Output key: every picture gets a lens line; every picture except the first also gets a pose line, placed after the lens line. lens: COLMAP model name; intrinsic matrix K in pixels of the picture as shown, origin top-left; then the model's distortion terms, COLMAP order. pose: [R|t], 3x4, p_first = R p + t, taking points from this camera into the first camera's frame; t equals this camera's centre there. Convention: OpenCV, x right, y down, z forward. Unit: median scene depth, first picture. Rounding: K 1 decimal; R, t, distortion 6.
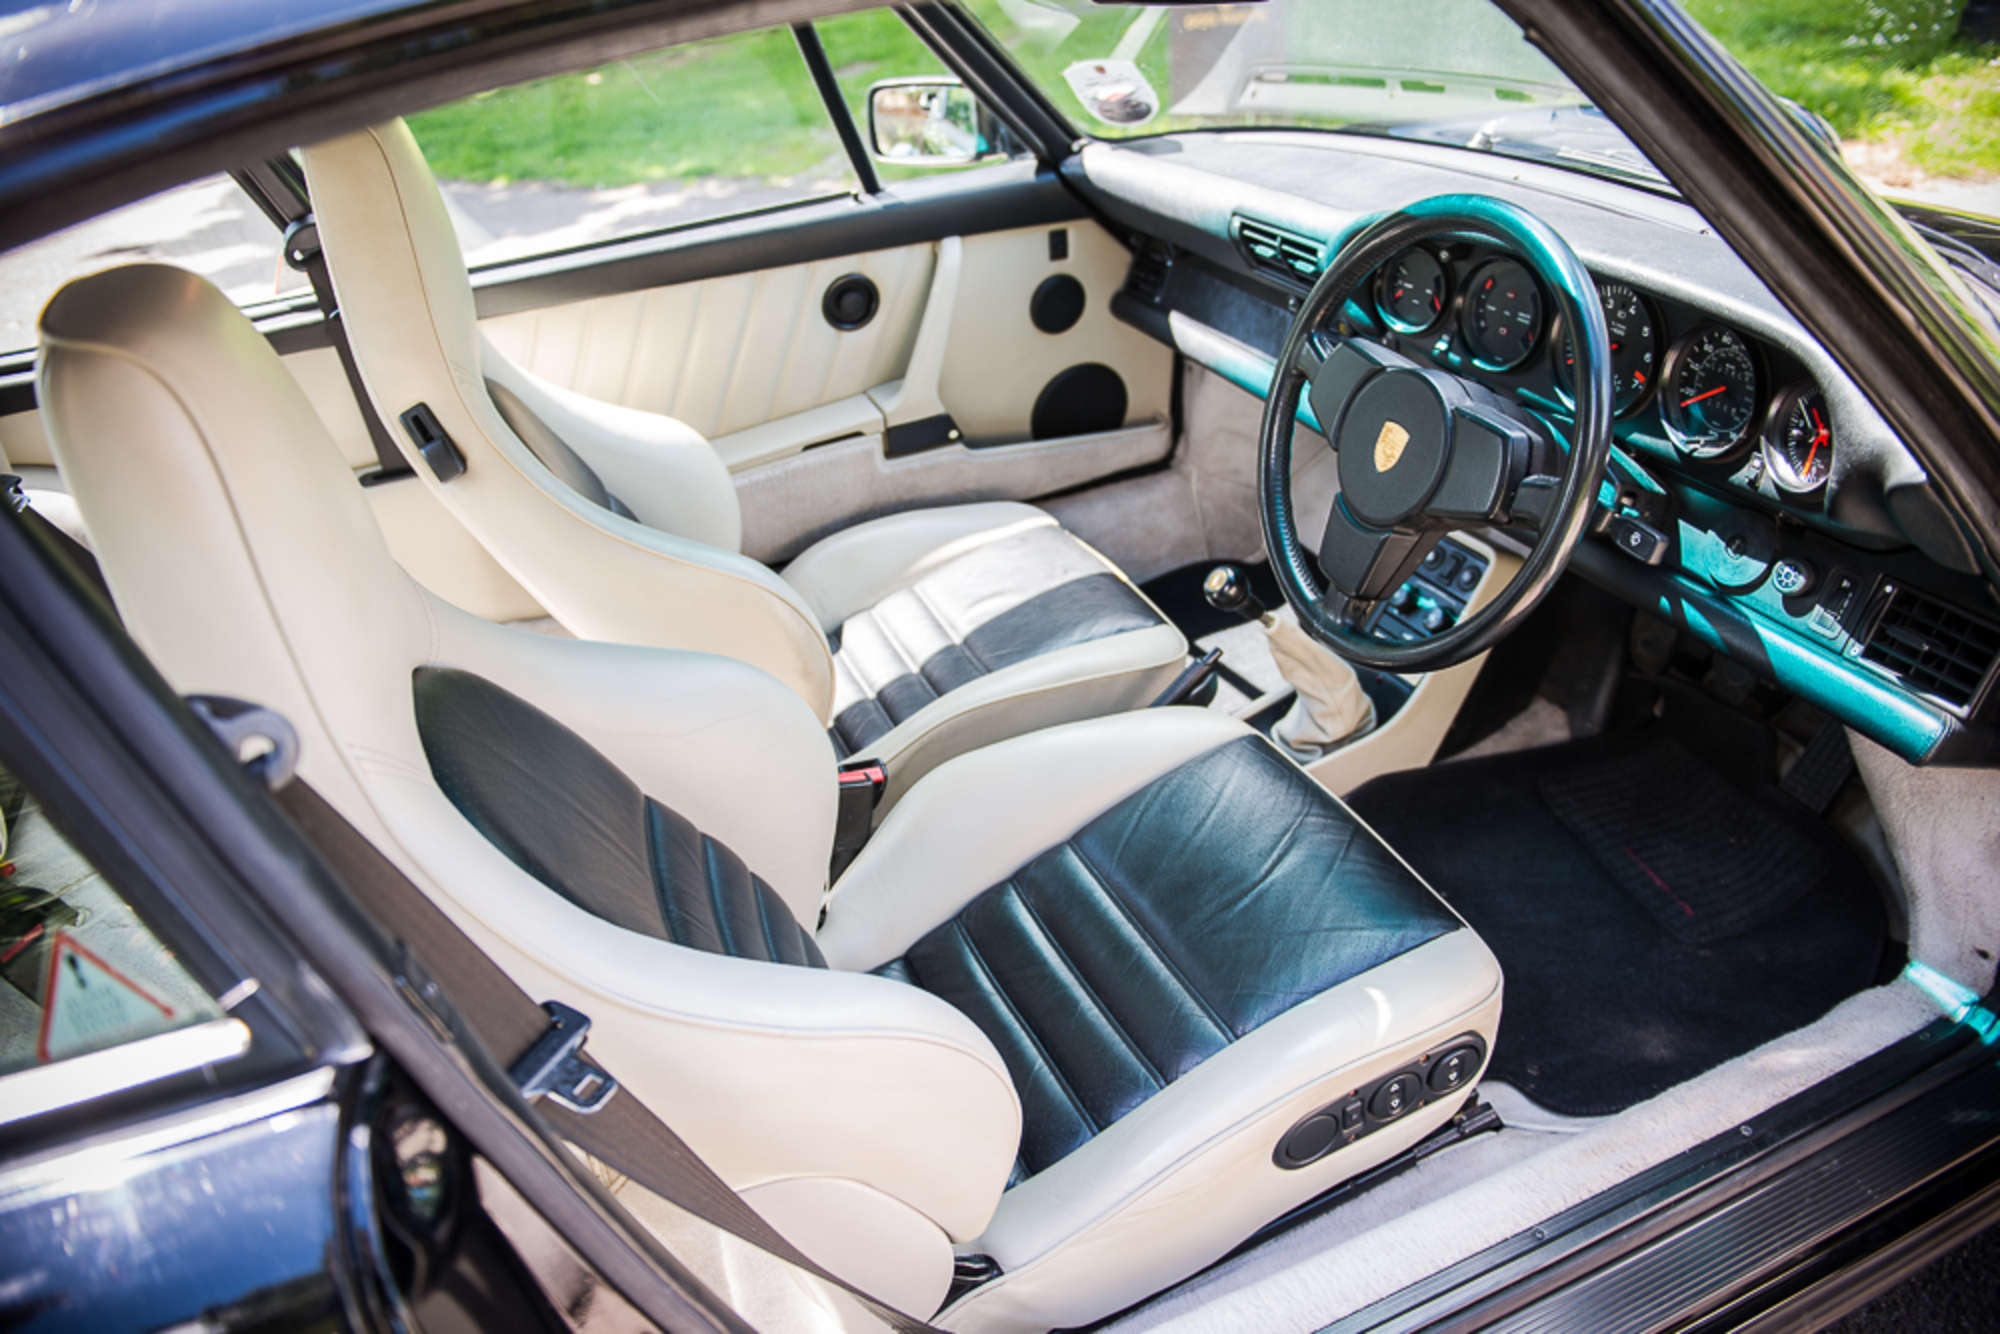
lens RADIAL K [[1297.1, 0, 1000.0], [0, 1297.1, 667.0], [0, 0, 1]] dist [-0.056182, -0.000007]
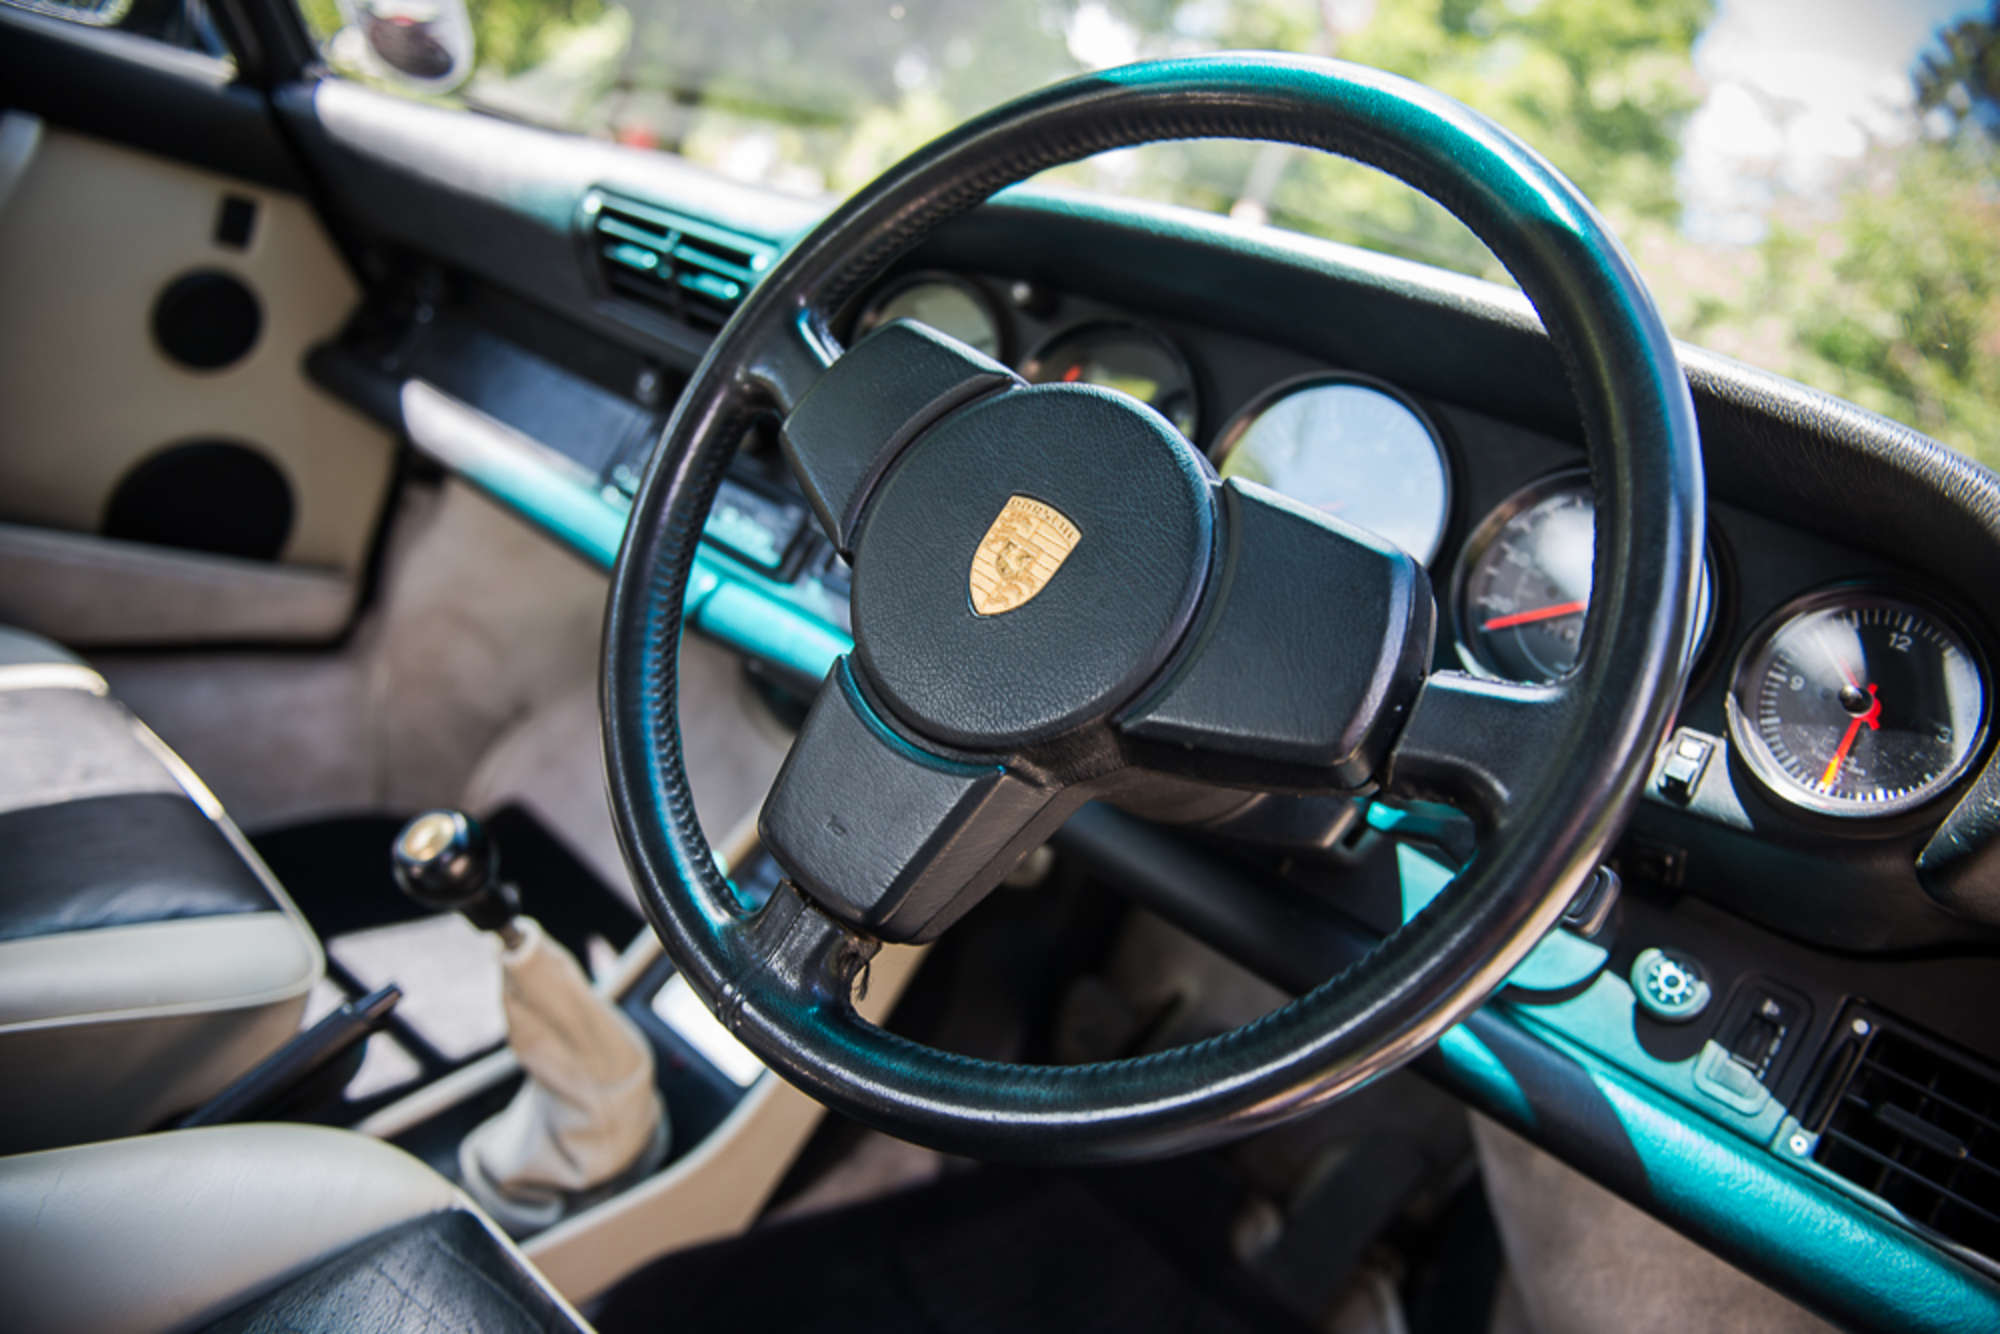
lens RADIAL K [[1297.1, 0, 1000.0], [0, 1297.1, 667.0], [0, 0, 1]] dist [-0.056182, -0.000007]
pose [[0.794044, 0.226142, 0.564228, 0.056714], [-0.088473, 0.961332, -0.260792, -0.023853], [-0.601387, 0.157161, 0.783348, 0.492627]]
